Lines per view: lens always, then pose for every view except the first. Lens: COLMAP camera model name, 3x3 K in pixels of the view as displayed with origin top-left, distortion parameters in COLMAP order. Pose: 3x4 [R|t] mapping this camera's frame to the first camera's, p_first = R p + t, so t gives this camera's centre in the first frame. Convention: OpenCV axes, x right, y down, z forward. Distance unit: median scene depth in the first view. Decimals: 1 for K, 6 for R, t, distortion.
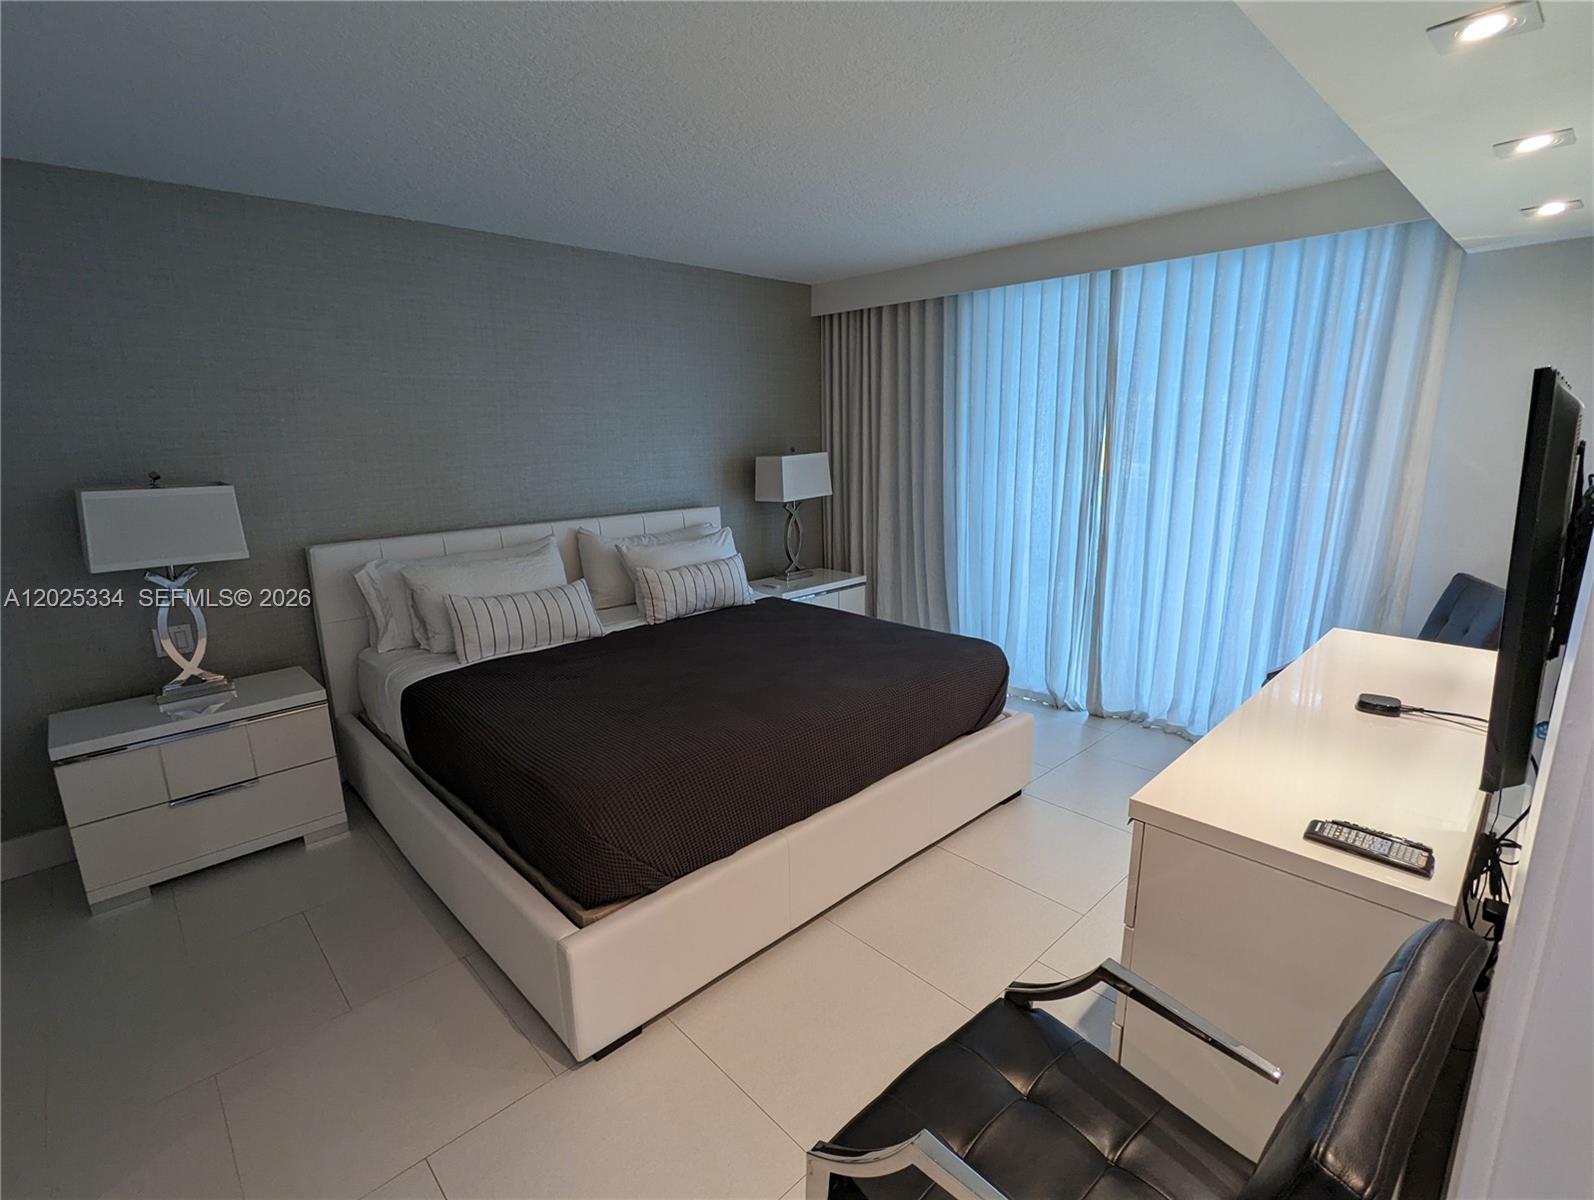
lens RADIAL K [[753.0, 0, 796.8], [0, 753.0, 611.1], [0, 0, 1]] dist [-0.019606, 0.003641]
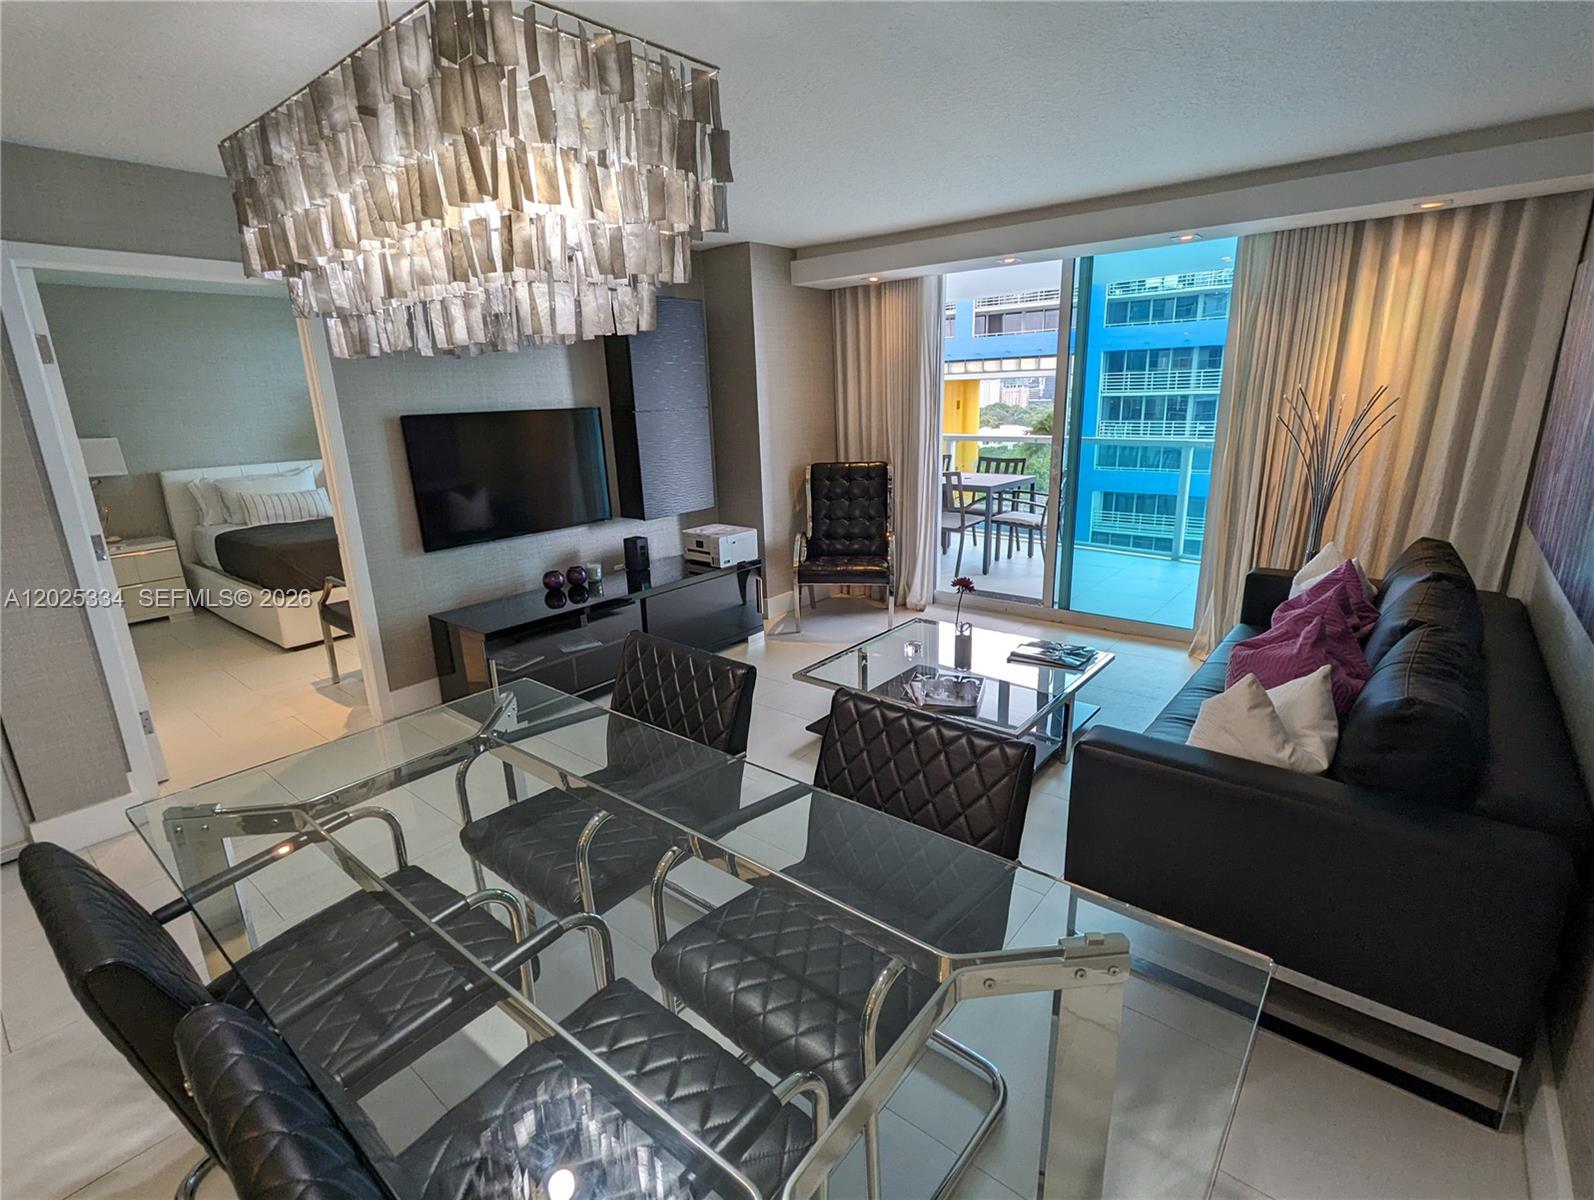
lens RADIAL K [[753.0, 0, 796.3], [0, 753.0, 601.1], [0, 0, 1]] dist [-0.019606, 0.003641]
pose [[0.992331, -0.049627, 0.113205, 0.689560], [0.045271, 0.998144, 0.040736, 0.232602], [-0.115017, -0.035298, 0.992736, -1.024551]]
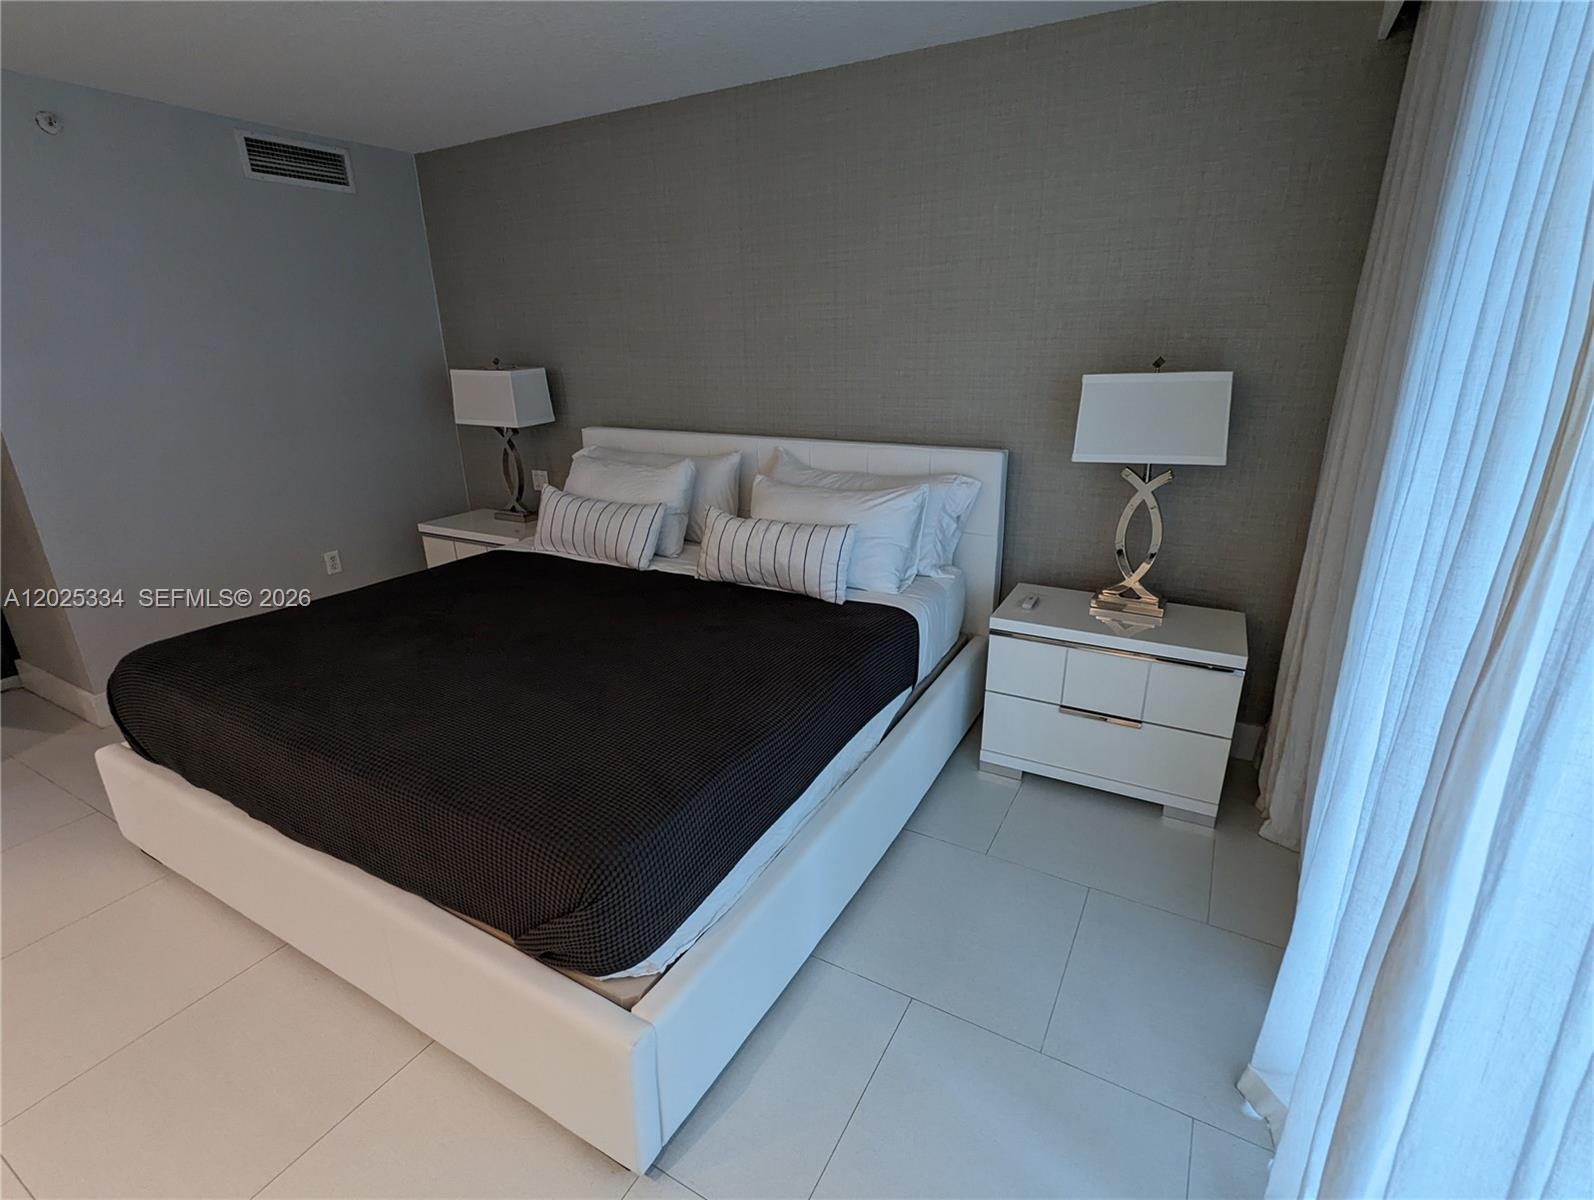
lens RADIAL K [[753.0, 0, 793.3], [0, 753.0, 594.2], [0, 0, 1]] dist [-0.019606, 0.003641]
pose [[0.296490, 0.315819, -0.901306, 0.622402], [-0.215132, 0.941570, 0.259159, -0.216813], [0.930490, 0.117061, 0.347109, 0.917067]]
